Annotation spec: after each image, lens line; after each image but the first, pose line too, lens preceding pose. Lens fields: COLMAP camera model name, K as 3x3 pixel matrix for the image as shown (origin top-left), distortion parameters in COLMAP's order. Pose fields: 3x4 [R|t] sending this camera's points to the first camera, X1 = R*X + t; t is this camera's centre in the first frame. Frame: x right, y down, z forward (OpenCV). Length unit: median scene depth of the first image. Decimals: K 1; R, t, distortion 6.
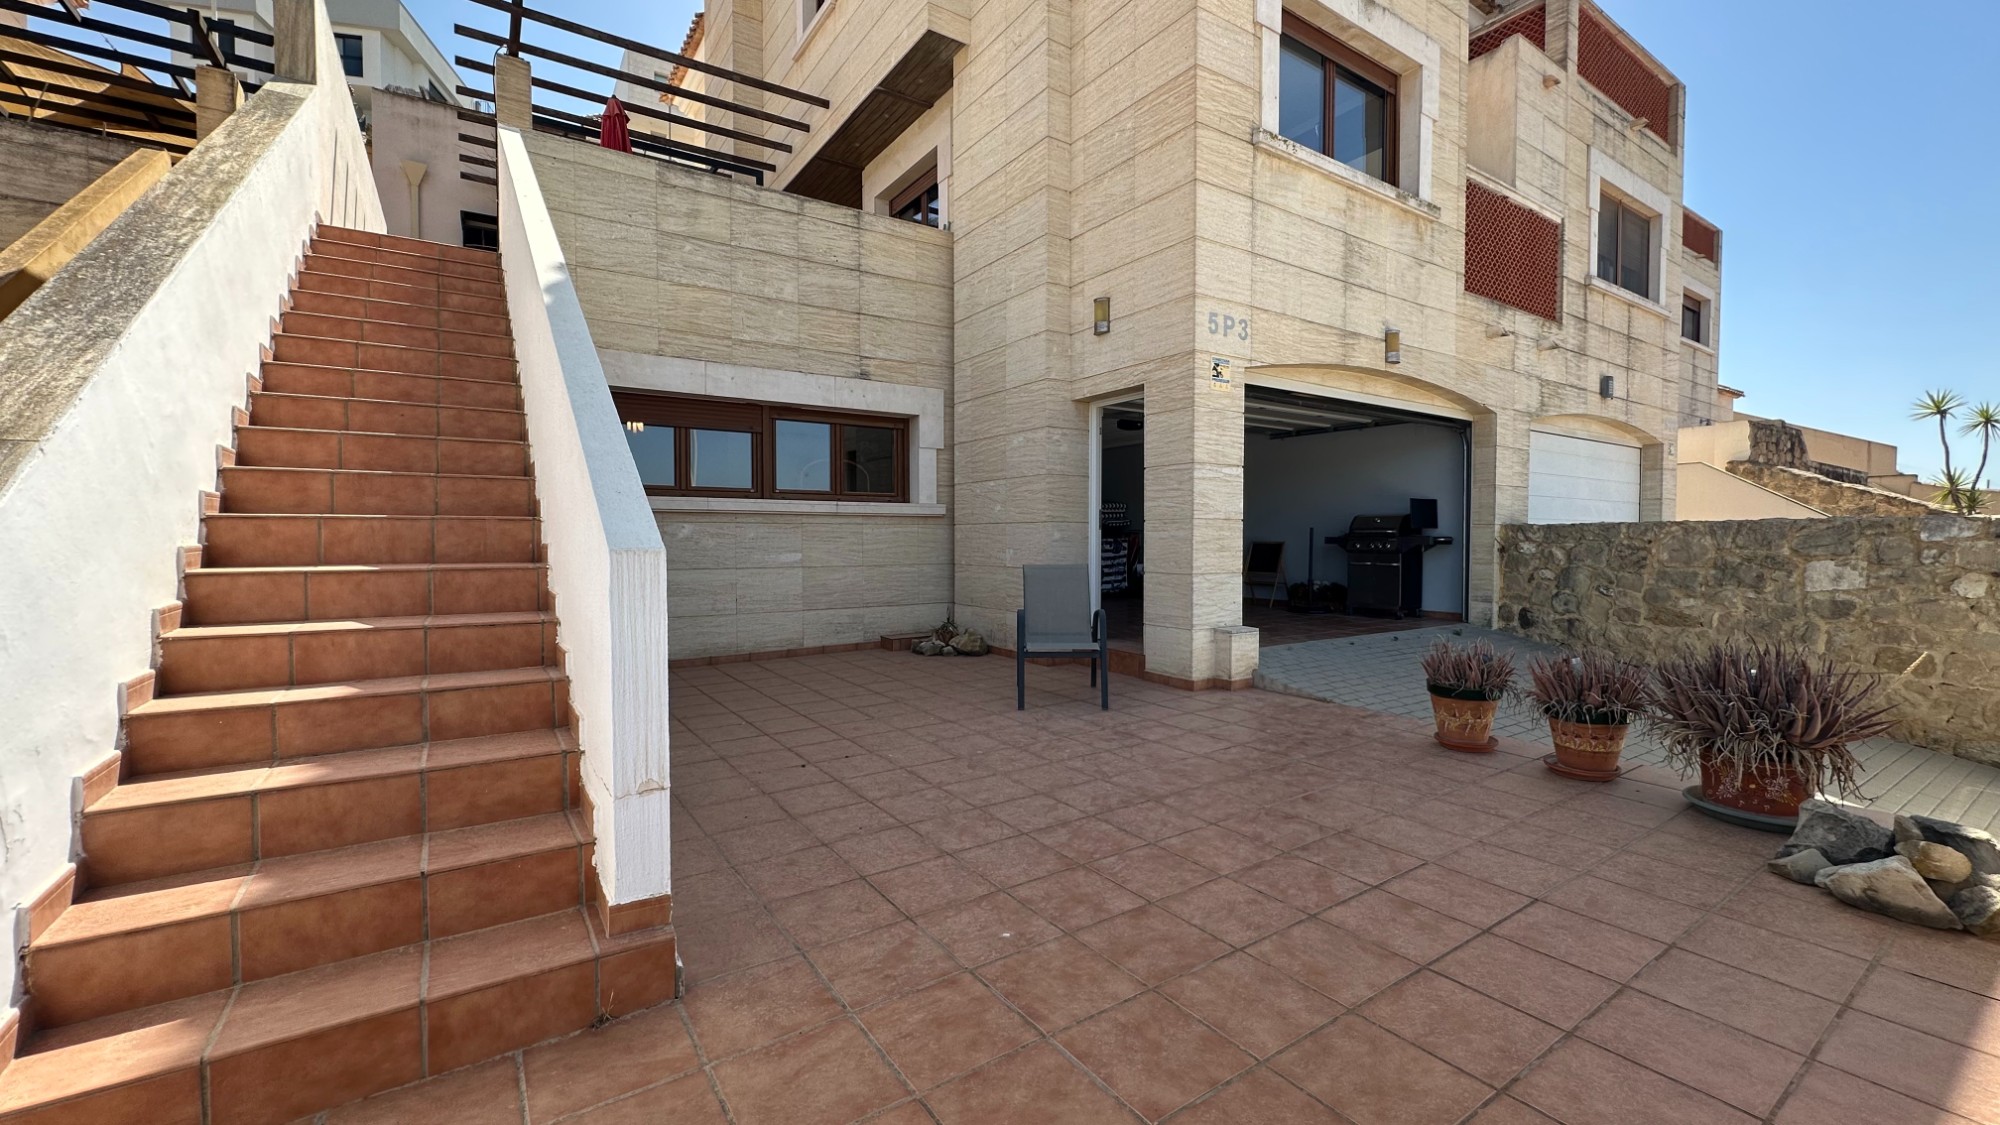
lens RADIAL K [[797.2, 0, 1000.0], [0, 797.2, 562.5], [0, 0, 1]] dist [0.000885, -0.000139]
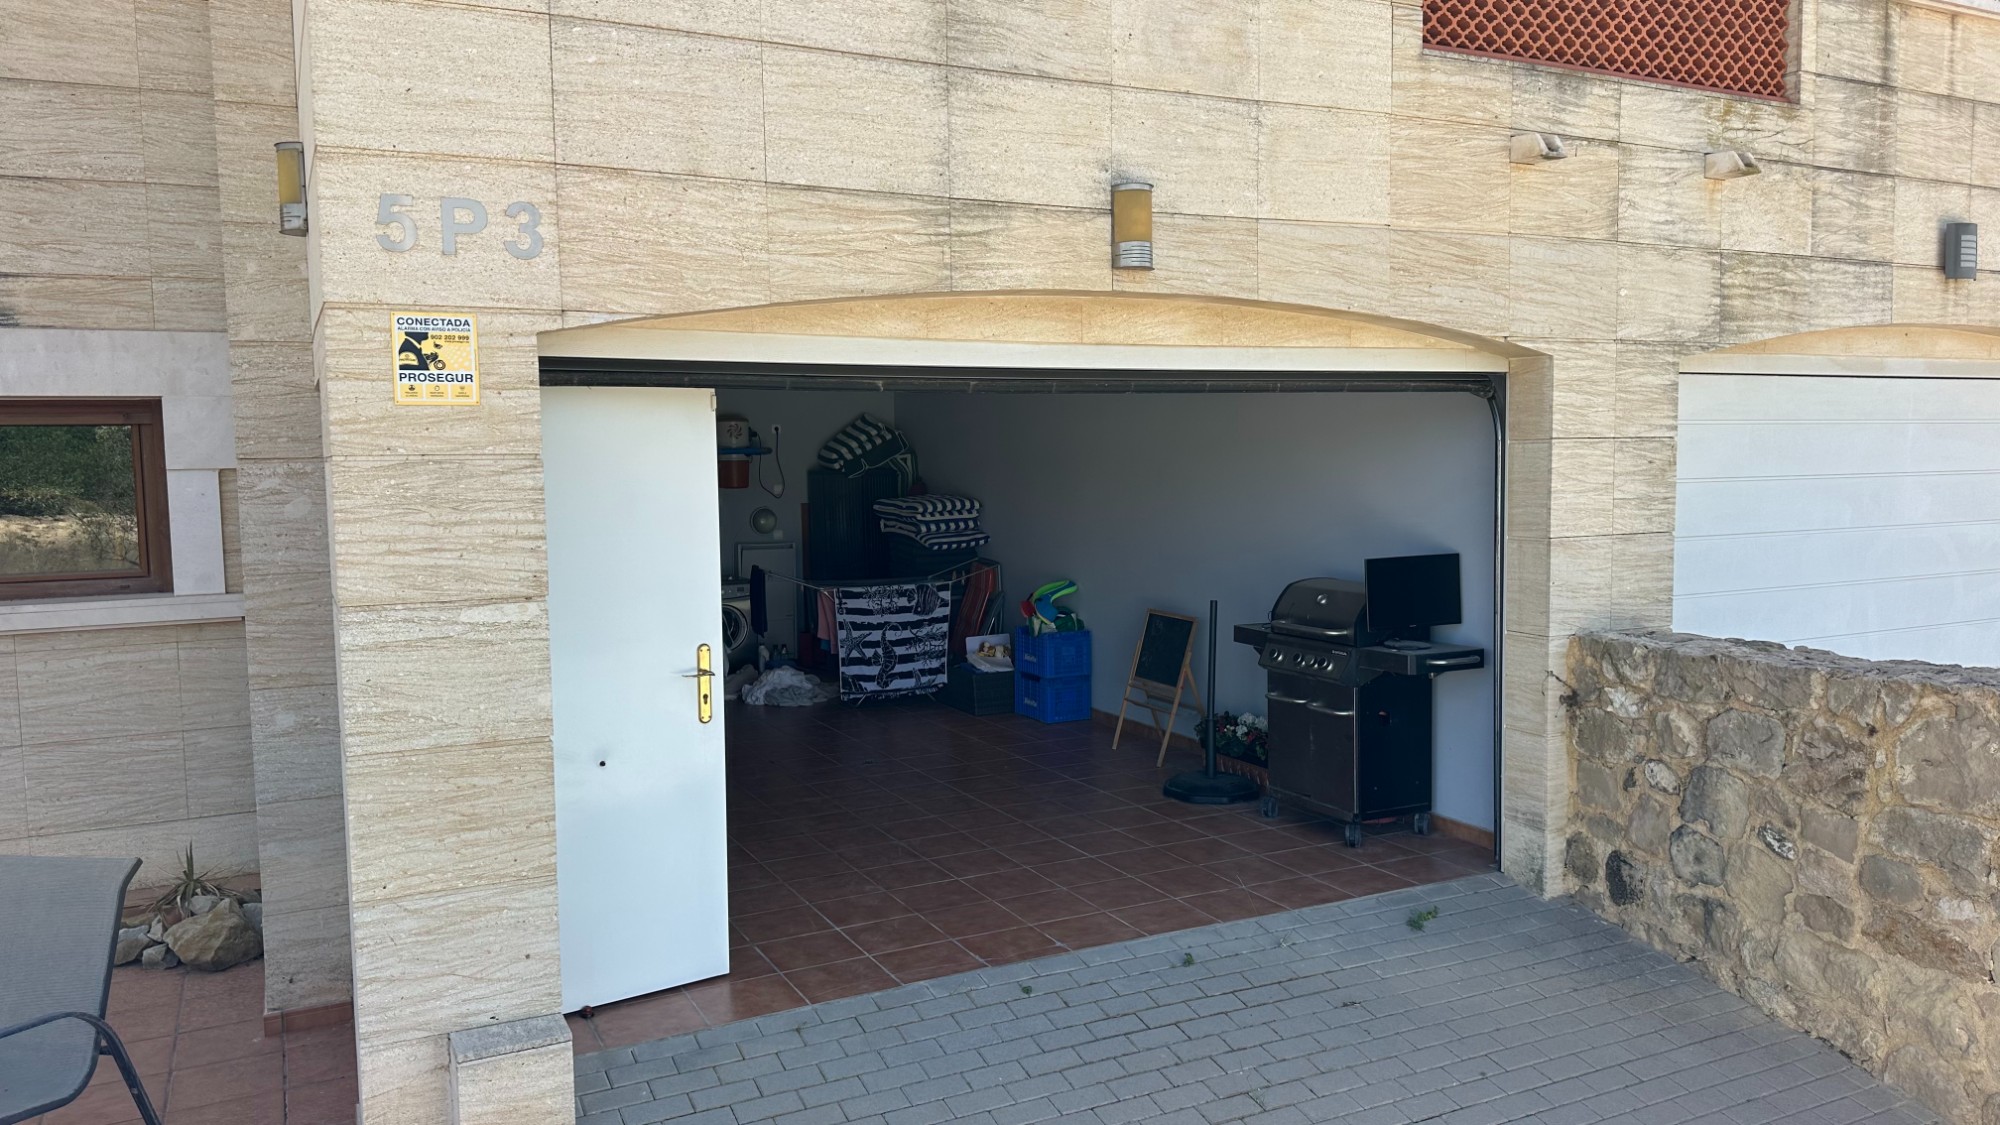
lens RADIAL K [[1404.9, 0, 1000.0], [0, 1404.9, 562.5], [0, 0, 1]] dist [0.069151, -0.084431]
pose [[0.991635, -0.004941, -0.128976, 0.469077], [0.011260, 0.998769, 0.048315, -0.129654], [0.128579, -0.049363, 0.990470, 0.285343]]
